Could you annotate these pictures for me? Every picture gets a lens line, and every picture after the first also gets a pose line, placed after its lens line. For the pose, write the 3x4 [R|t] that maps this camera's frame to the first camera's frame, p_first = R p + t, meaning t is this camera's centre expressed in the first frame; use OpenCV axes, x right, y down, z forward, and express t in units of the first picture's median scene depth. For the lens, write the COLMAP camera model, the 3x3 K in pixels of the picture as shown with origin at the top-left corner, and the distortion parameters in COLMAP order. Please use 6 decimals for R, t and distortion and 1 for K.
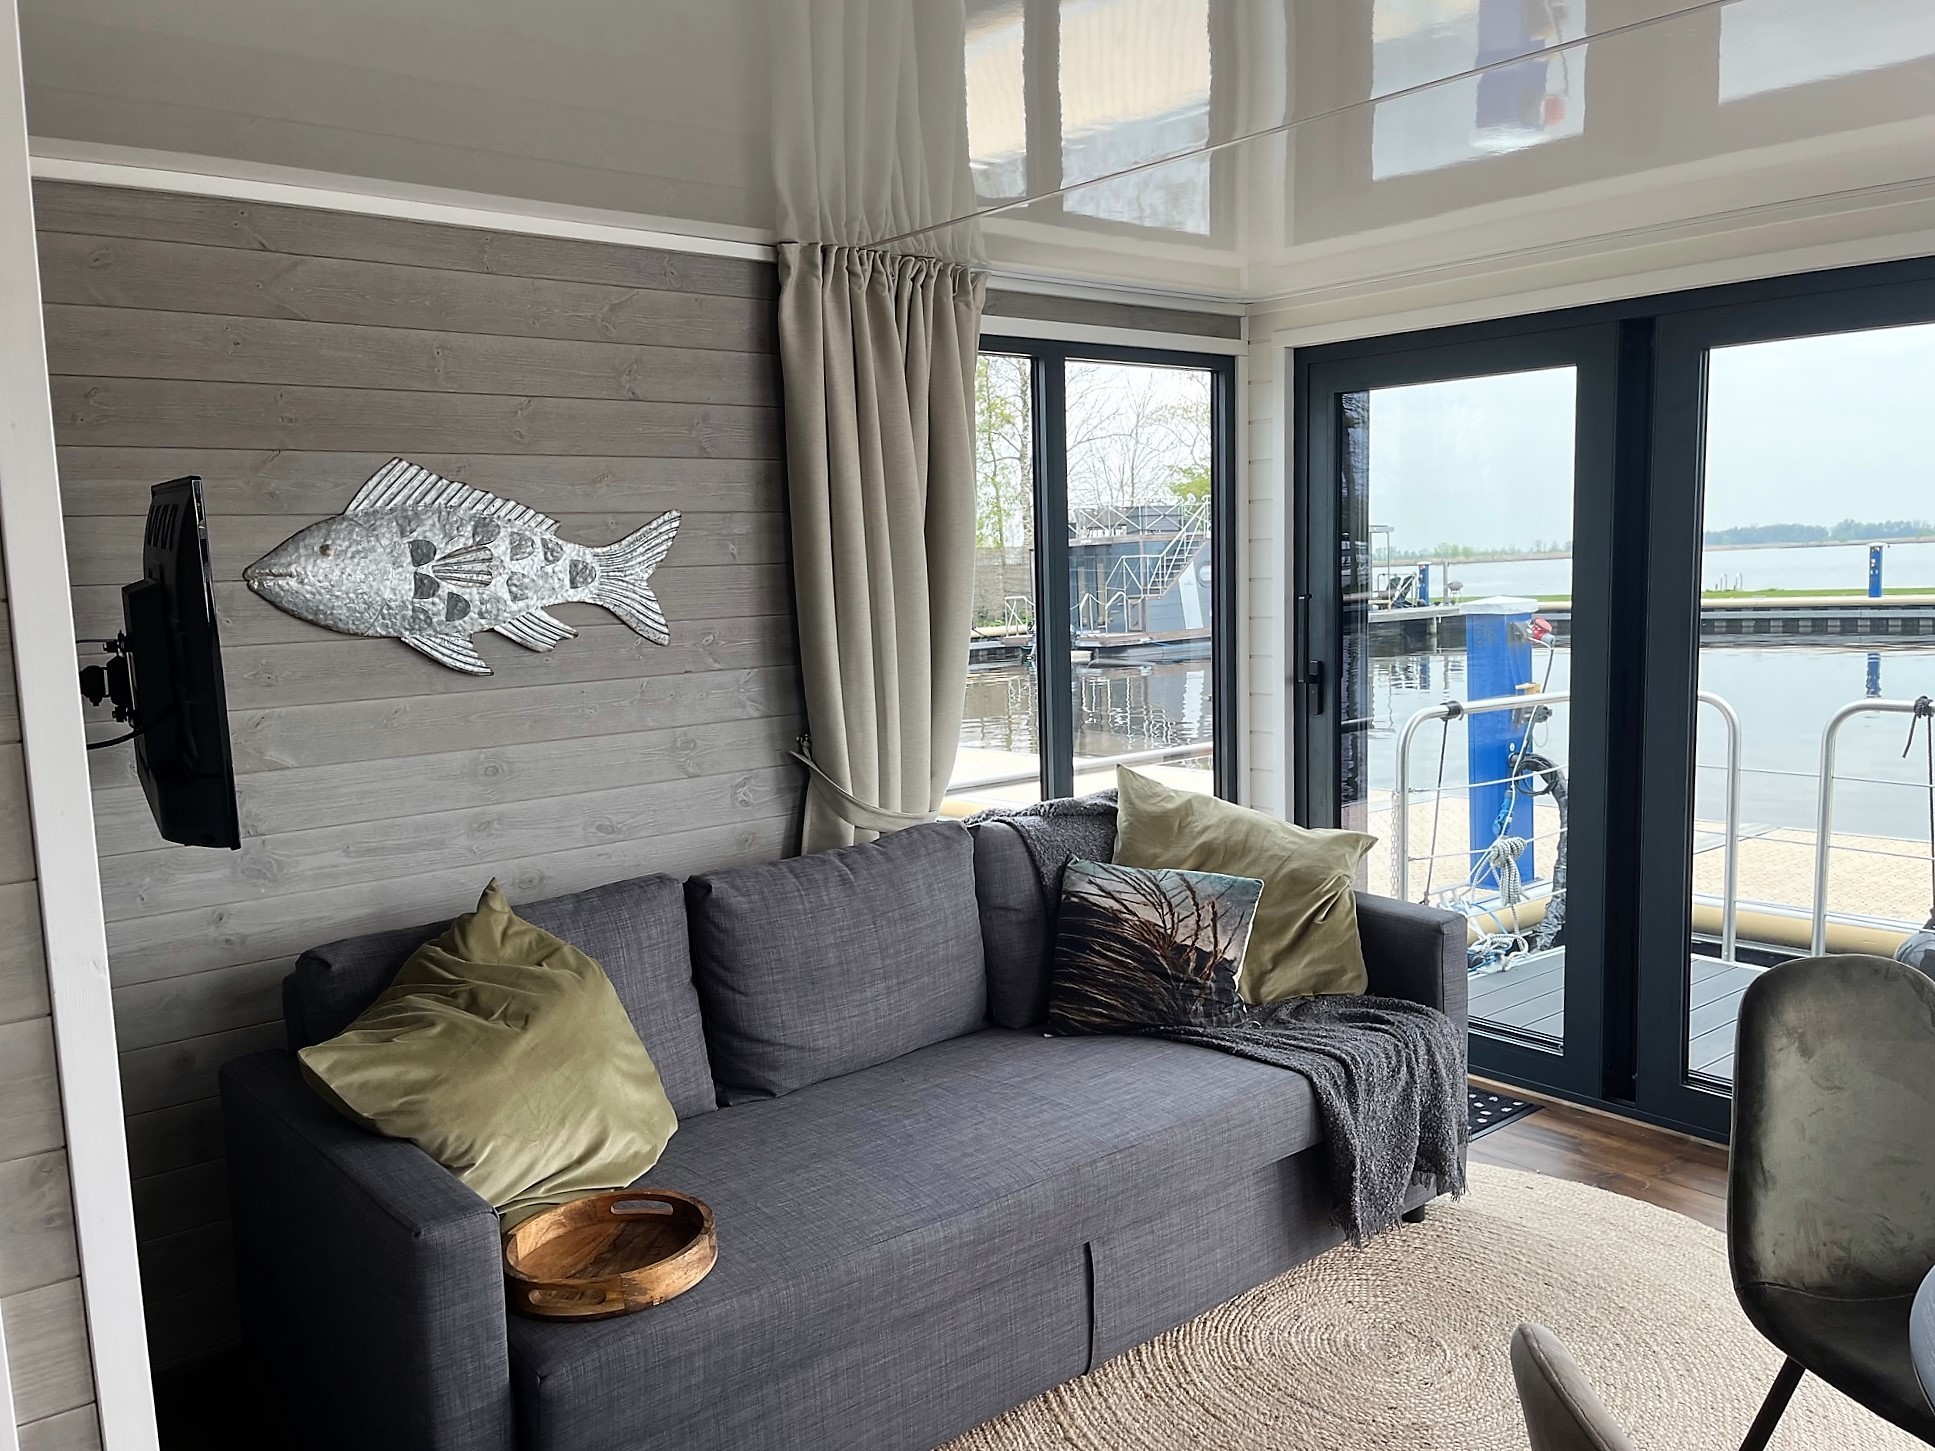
lens RADIAL K [[1510.9, 0, 979.6], [0, 1510.9, 731.8], [0, 0, 1]] dist [0.076657, -0.095362]
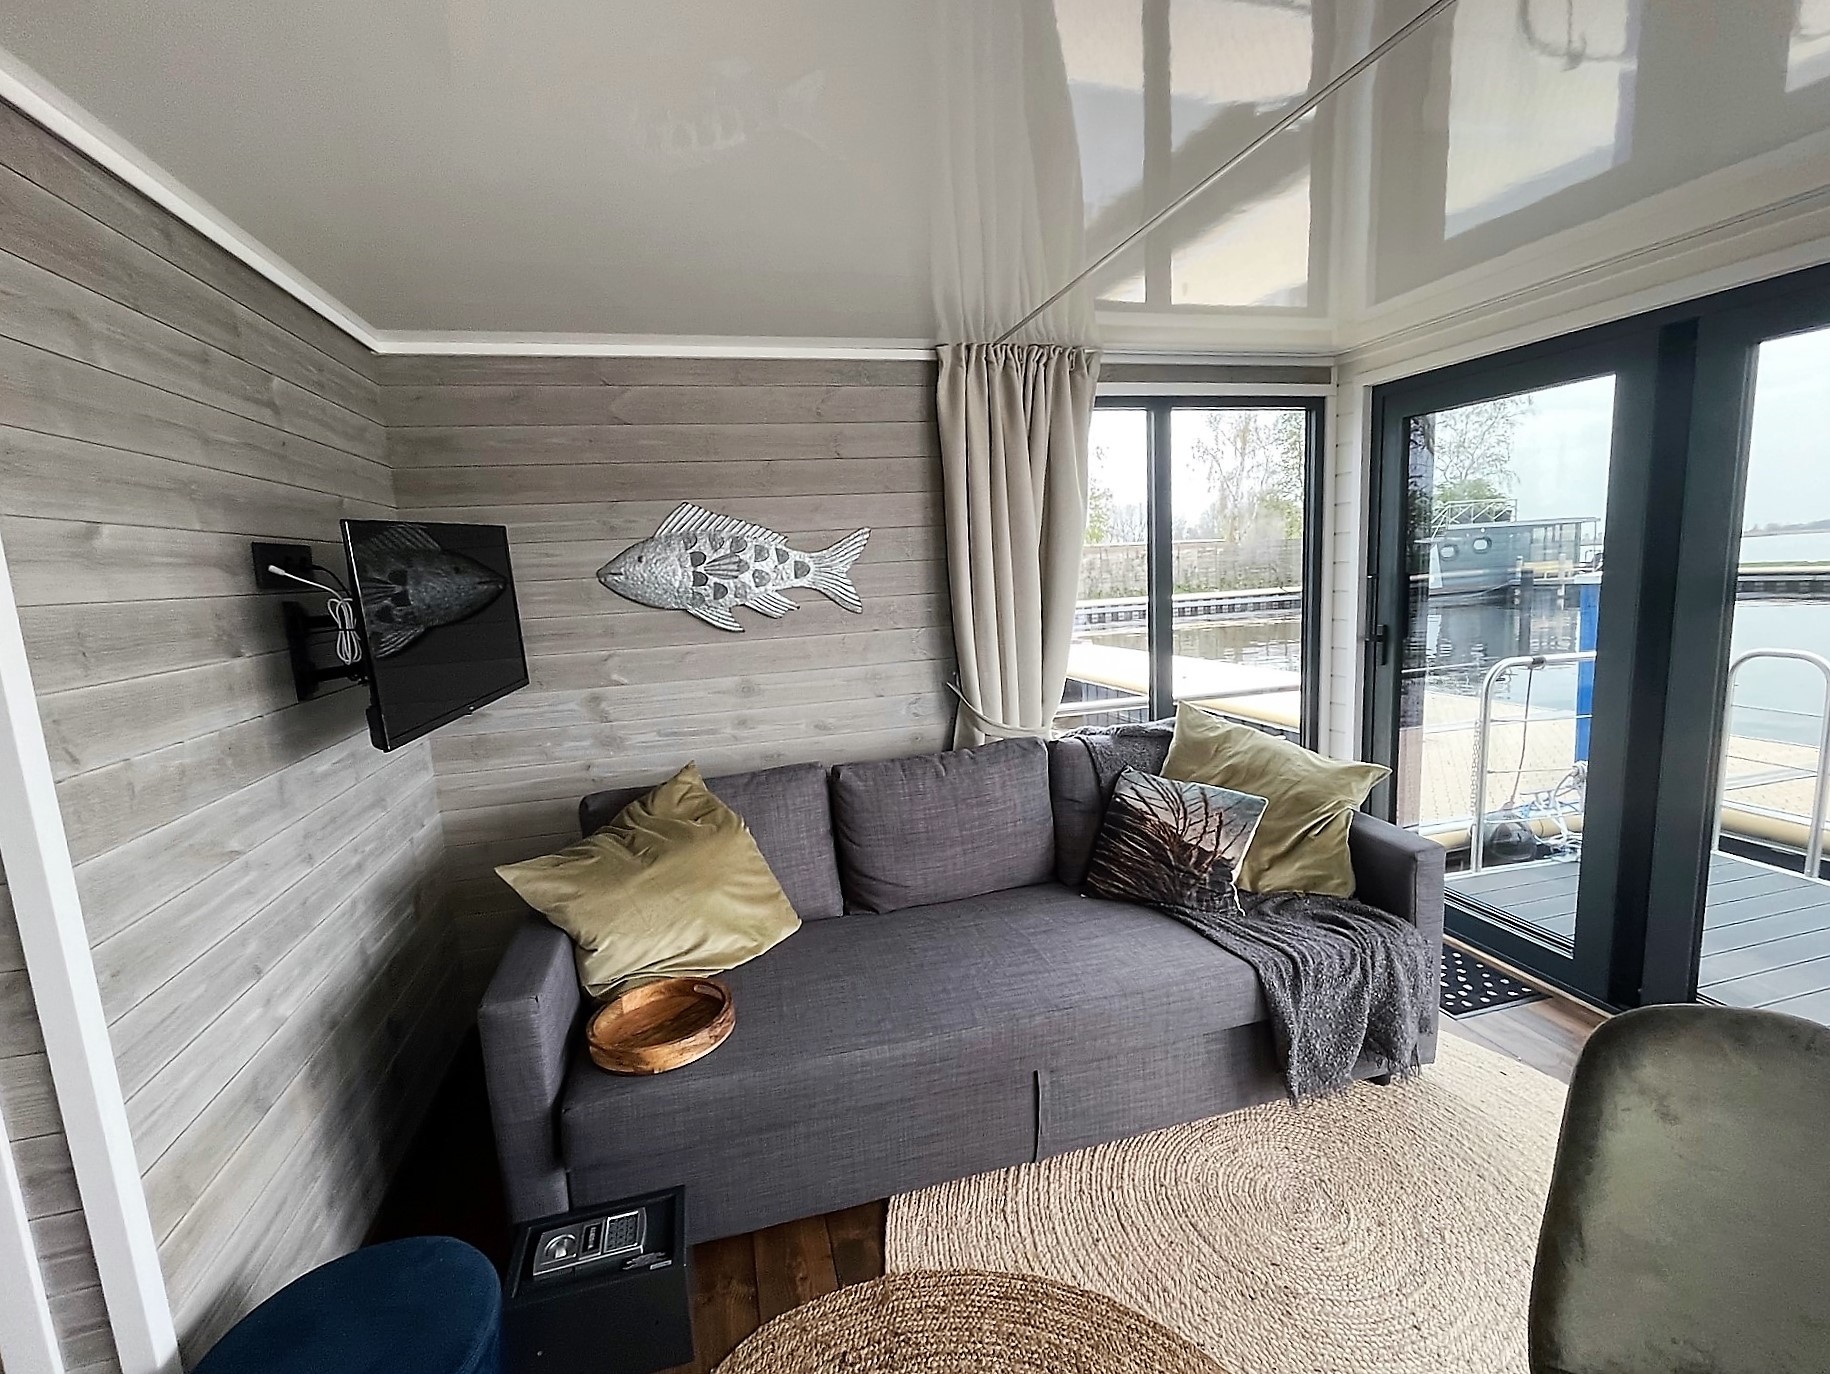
lens RADIAL K [[810.3, 0, 921.8], [0, 810.3, 681.9], [0, 0, 1]] dist [-0.002025, -0.000480]
pose [[0.907755, 0.044494, -0.417135, 0.221574], [-0.025807, 0.998399, 0.050333, -0.032079], [0.418707, -0.034925, 0.907449, 0.275636]]
